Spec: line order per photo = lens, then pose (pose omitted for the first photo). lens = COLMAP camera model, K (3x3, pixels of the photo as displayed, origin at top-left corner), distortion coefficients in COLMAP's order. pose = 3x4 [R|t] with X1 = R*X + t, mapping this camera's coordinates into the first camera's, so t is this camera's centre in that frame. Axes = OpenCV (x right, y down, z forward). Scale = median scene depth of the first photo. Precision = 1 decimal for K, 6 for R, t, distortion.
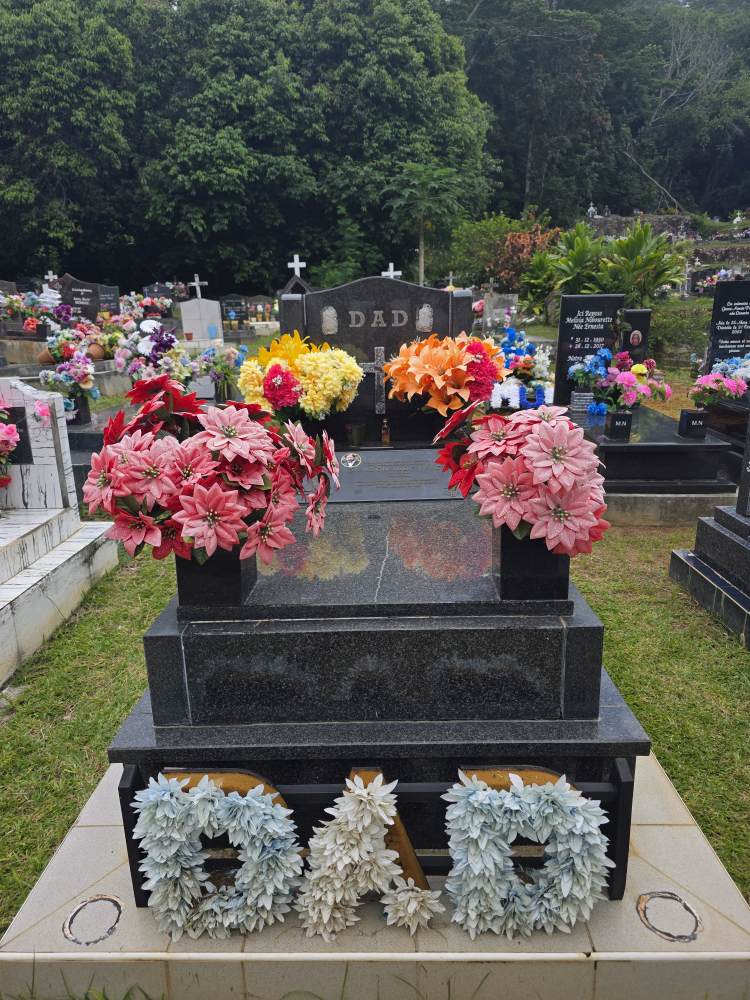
lens RADIAL K [[655.3, 0, 377.8], [0, 655.3, 525.6], [0, 0, 1]] dist [0.058321, -0.059333]
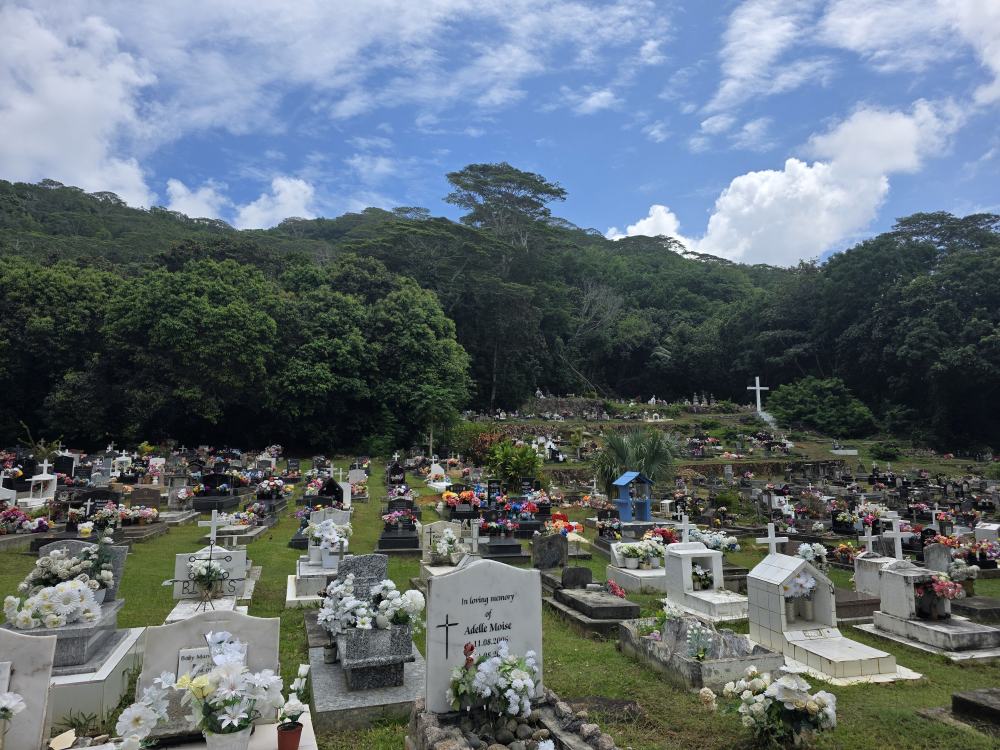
lens RADIAL K [[677.1, 0, 549.3], [0, 677.1, 373.8], [0, 0, 1]] dist [0.070079, -0.208527]
pose [[0.960540, 0.058879, 0.271837, -0.135500], [0.056229, 0.916051, -0.397100, 0.173701], [-0.272398, 0.396716, 0.876593, -0.722359]]
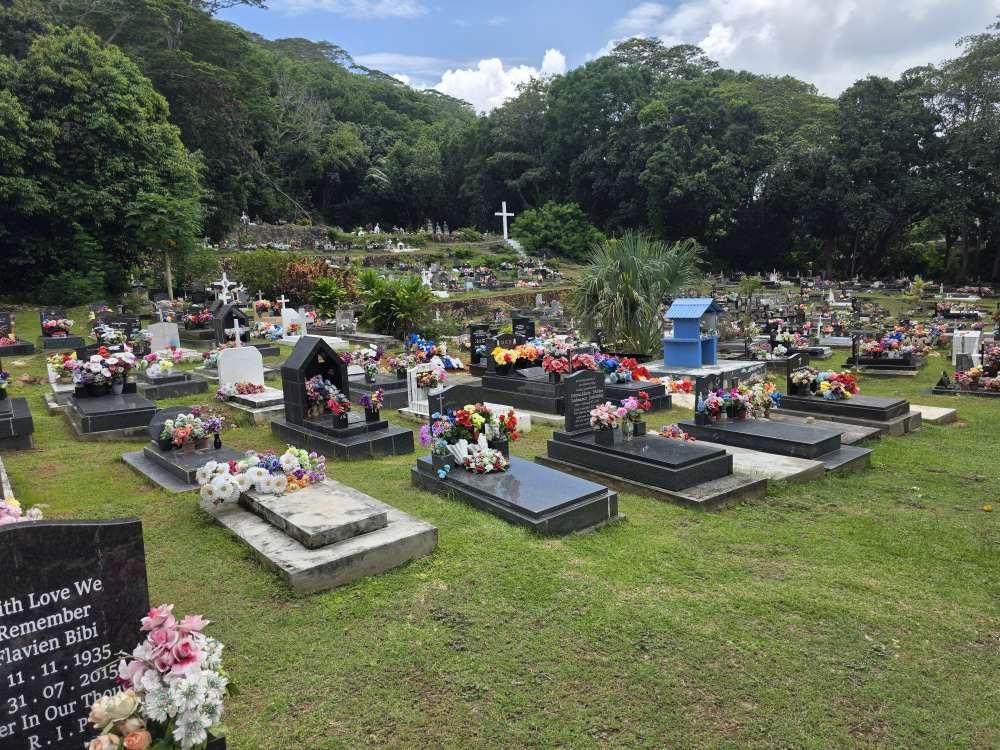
lens RADIAL K [[655.3, 0, 537.4], [0, 655.3, 370.9], [0, 0, 1]] dist [0.058321, -0.059333]
pose [[0.716403, -0.099254, 0.690591, -0.310968], [0.229527, 0.968260, -0.098945, 0.035548], [-0.658851, 0.229393, 0.716446, -0.233896]]
